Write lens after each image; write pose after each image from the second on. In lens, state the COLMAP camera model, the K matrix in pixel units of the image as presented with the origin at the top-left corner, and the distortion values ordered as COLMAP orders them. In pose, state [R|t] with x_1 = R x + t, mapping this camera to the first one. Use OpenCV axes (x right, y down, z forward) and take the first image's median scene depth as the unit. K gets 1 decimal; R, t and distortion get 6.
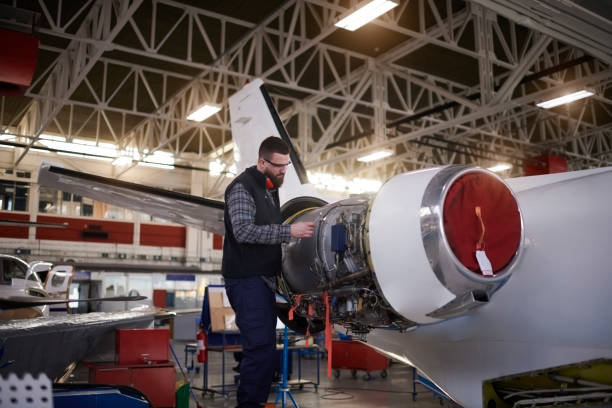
lens RADIAL K [[615.2, 0, 306.0], [0, 615.2, 204.0], [0, 0, 1]] dist [-0.068204, 0.026241]
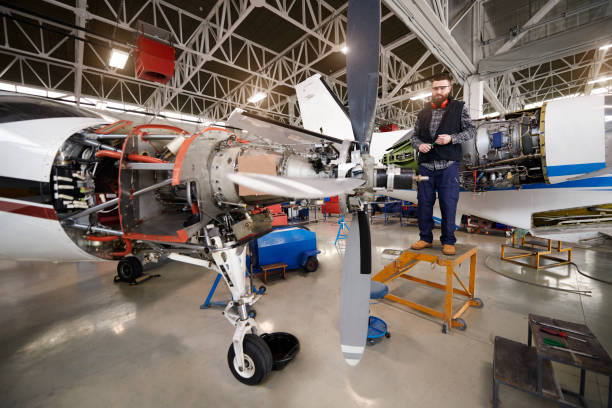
lens RADIAL K [[244.7, 0, 309.6], [0, 244.7, 205.1], [0, 0, 1]] dist [-0.000349, 0.000073]
pose [[0.983726, -0.039026, 0.175386, -0.137144], [-0.001428, 0.974398, 0.224824, 0.017344], [-0.179670, -0.221416, 0.958485, 0.076854]]
